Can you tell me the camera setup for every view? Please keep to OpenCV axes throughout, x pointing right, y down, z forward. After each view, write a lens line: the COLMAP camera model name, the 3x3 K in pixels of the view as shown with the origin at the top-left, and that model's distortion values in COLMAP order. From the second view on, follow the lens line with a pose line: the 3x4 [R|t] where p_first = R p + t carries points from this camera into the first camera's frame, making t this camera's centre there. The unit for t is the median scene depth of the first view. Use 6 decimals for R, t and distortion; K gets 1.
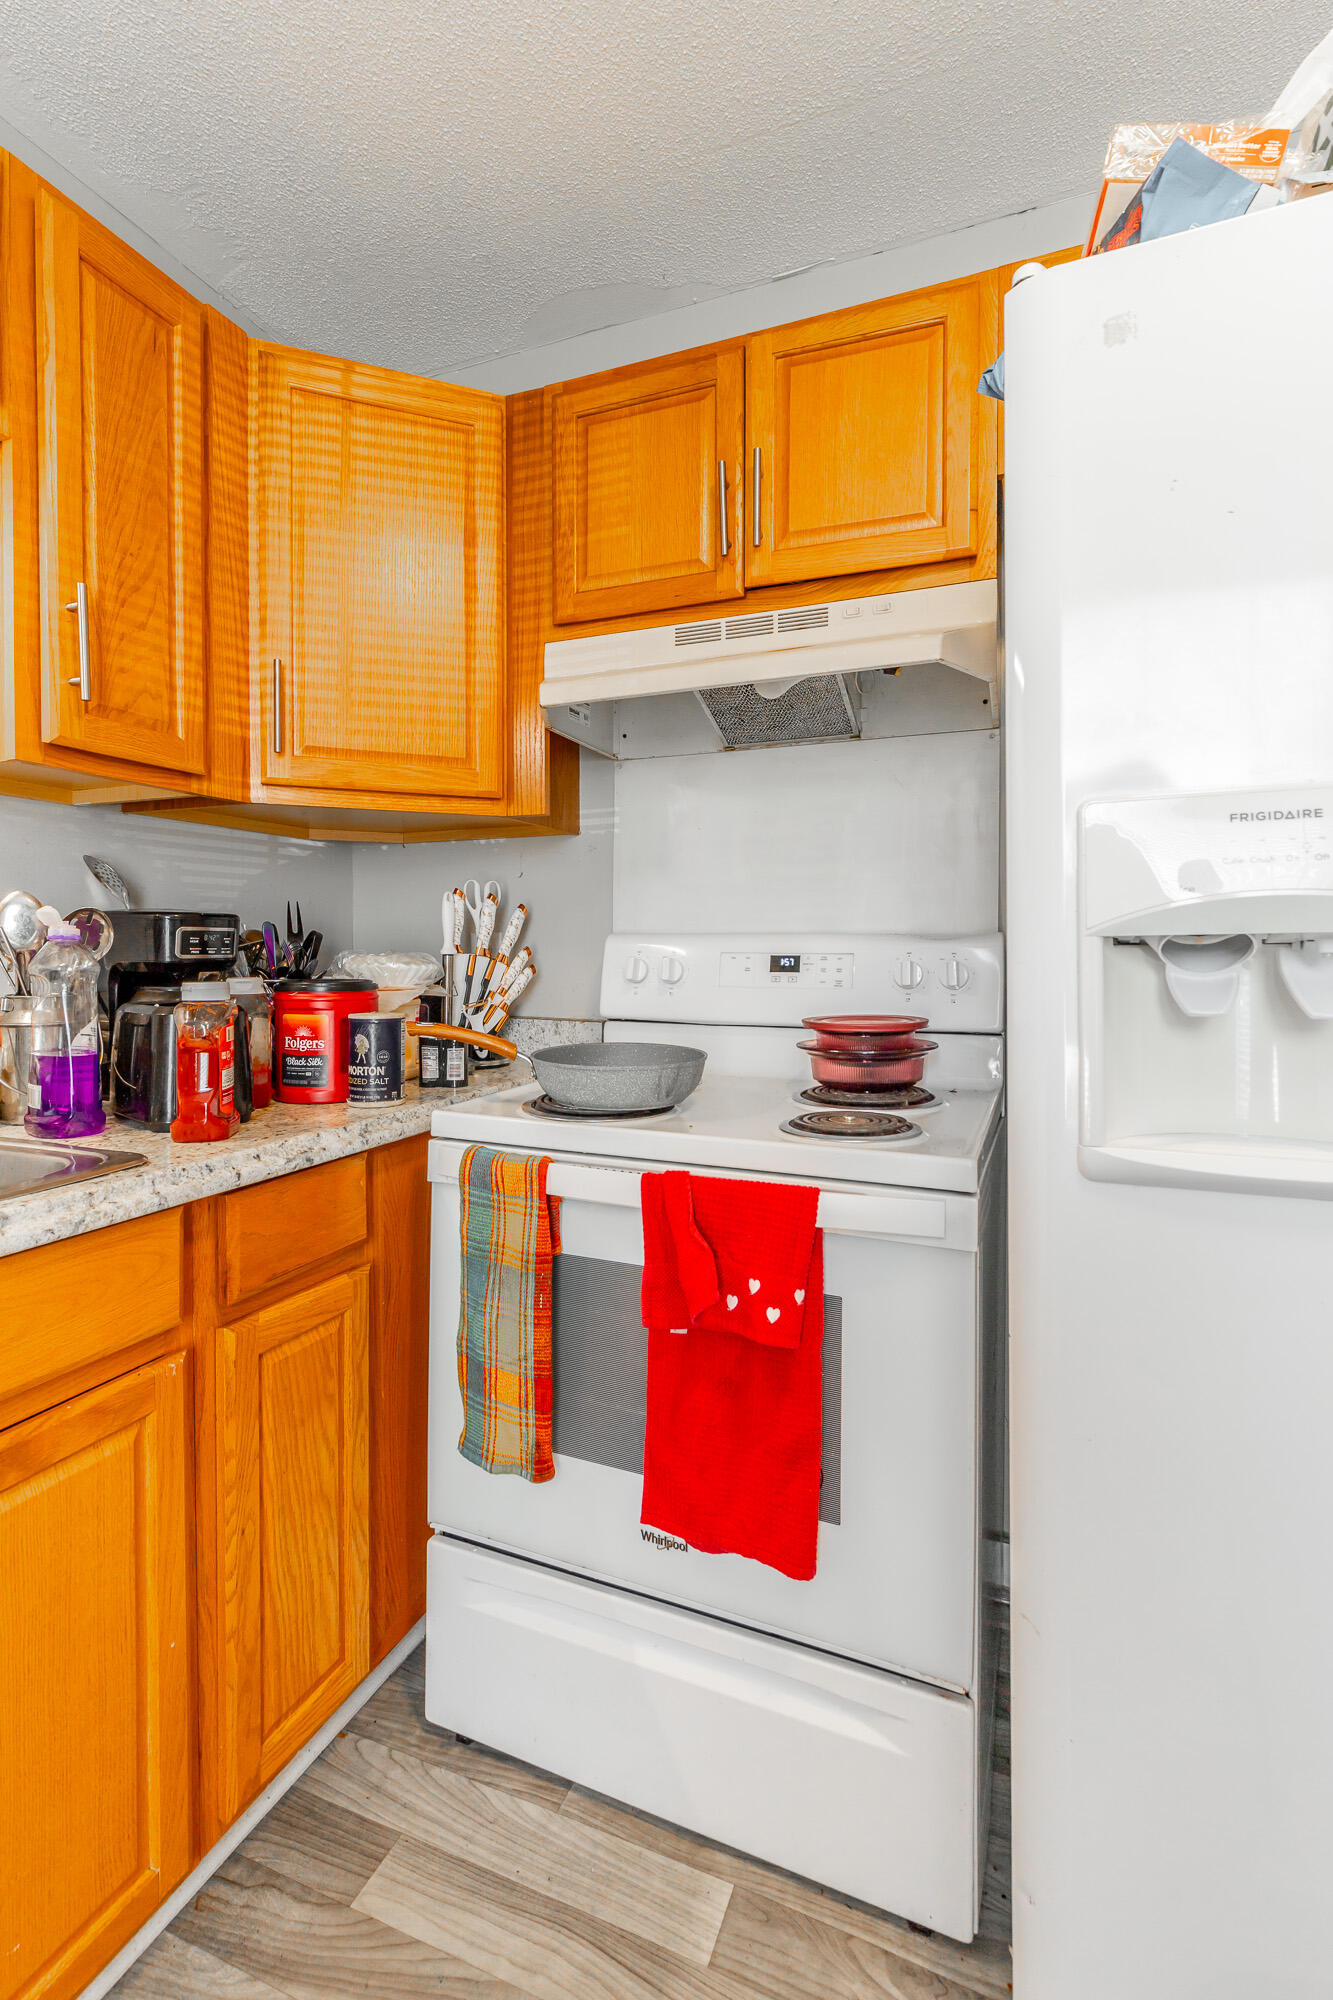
lens RADIAL K [[915.6, 0, 662.8], [0, 915.6, 962.1], [0, 0, 1]] dist [0.010477, -0.001689]
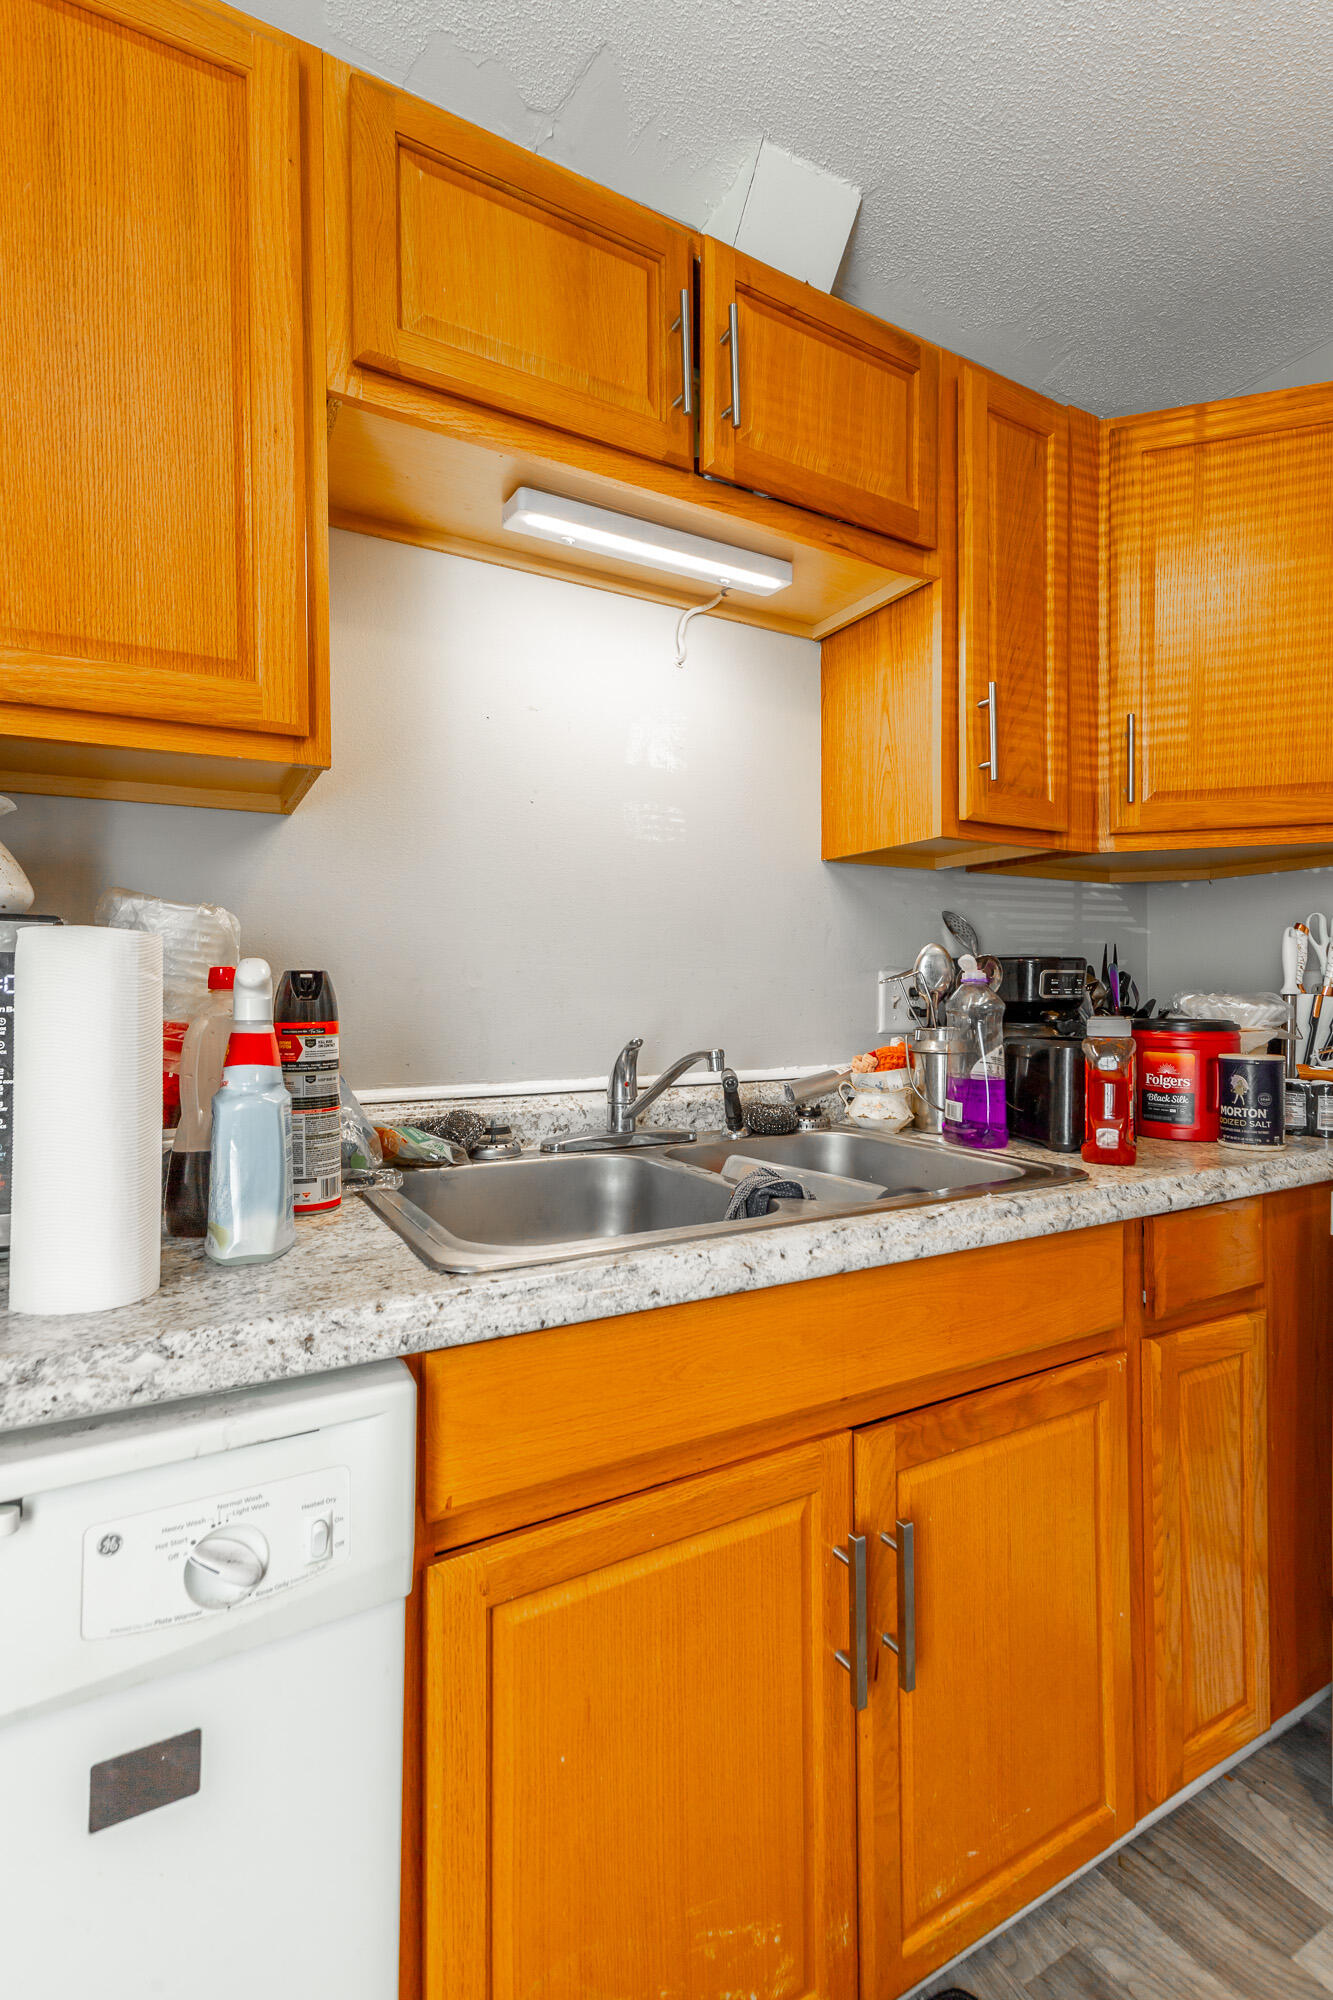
lens RADIAL K [[907.6, 0, 664.6], [0, 907.6, 994.2], [0, 0, 1]] dist [0.009290, -0.000723]
pose [[0.786298, -0.001372, -0.617846, -0.206395], [-0.004476, 0.999959, -0.007917, 0.002015], [0.617831, 0.008991, 0.786259, -0.156014]]
